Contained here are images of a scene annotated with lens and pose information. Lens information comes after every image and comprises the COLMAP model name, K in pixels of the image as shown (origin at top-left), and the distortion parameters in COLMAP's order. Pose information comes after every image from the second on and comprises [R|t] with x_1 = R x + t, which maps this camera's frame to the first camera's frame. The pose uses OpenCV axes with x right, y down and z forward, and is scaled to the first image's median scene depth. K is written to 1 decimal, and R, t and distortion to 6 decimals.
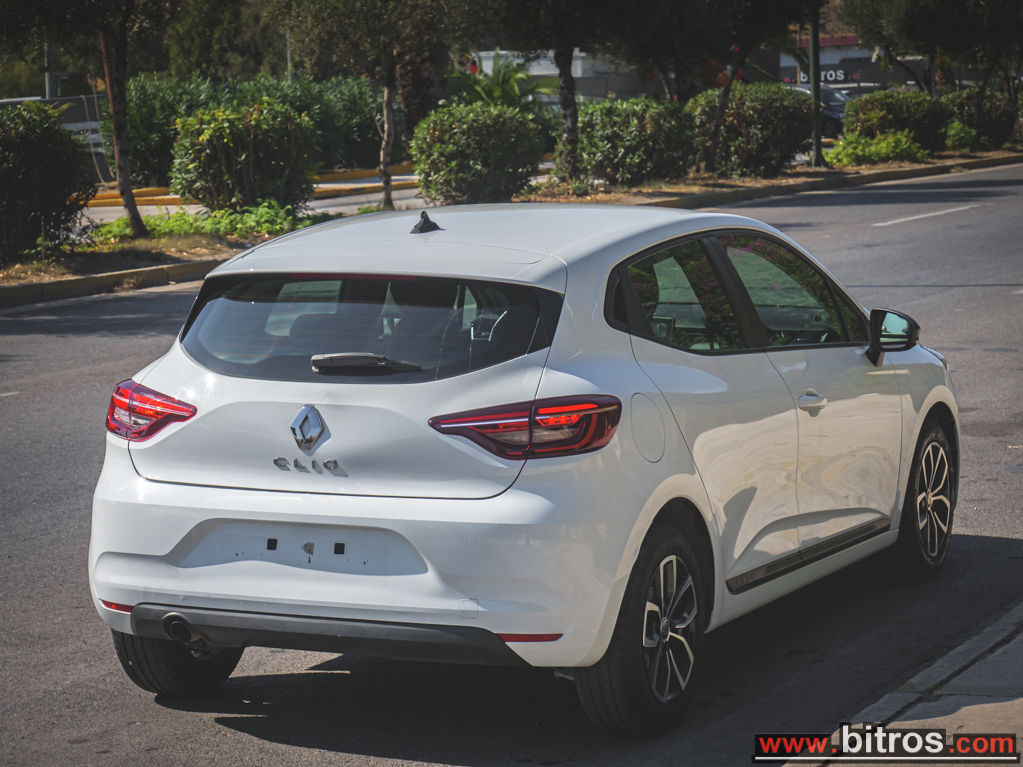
lens RADIAL K [[2815.1, 0, 511.3], [0, 2815.1, 383.5], [0, 0, 1]] dist [-0.091590, 0.000000]
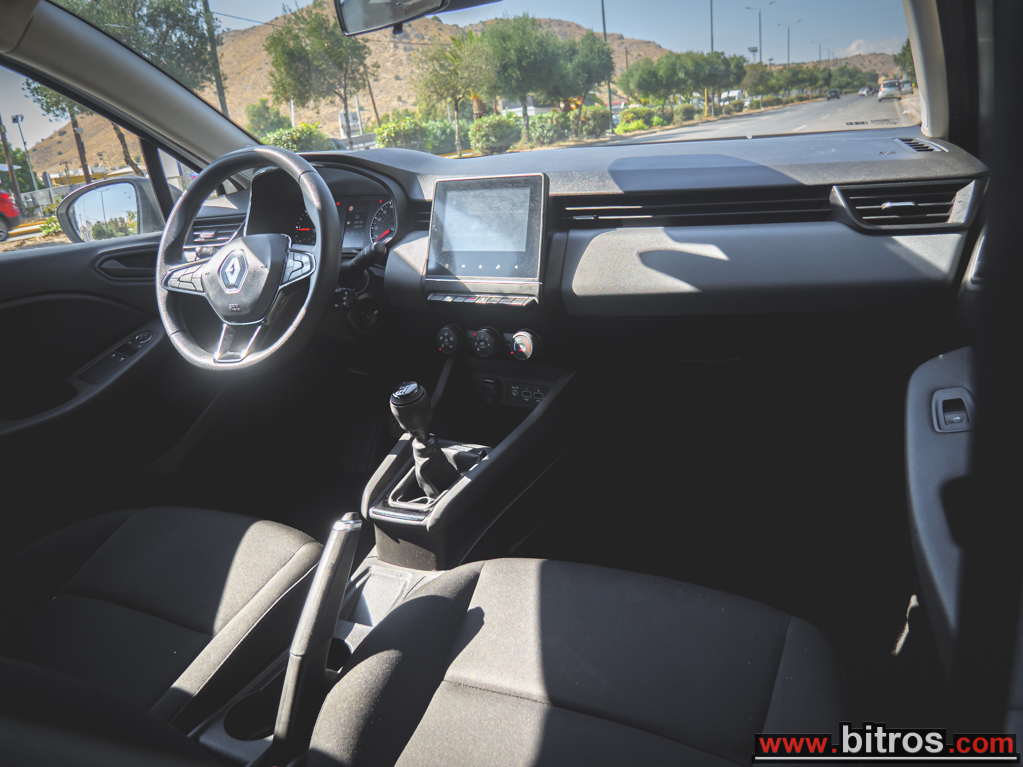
lens RADIAL K [[741.8, 0, 515.5], [0, 741.8, 388.1], [0, 0, 1]] dist [-0.055405, 0.022977]
pose [[0.996413, -0.079511, -0.028959, 0.009065], [0.084032, 0.970036, 0.227967, -0.003375], [0.009965, -0.229582, 0.973238, 0.197168]]
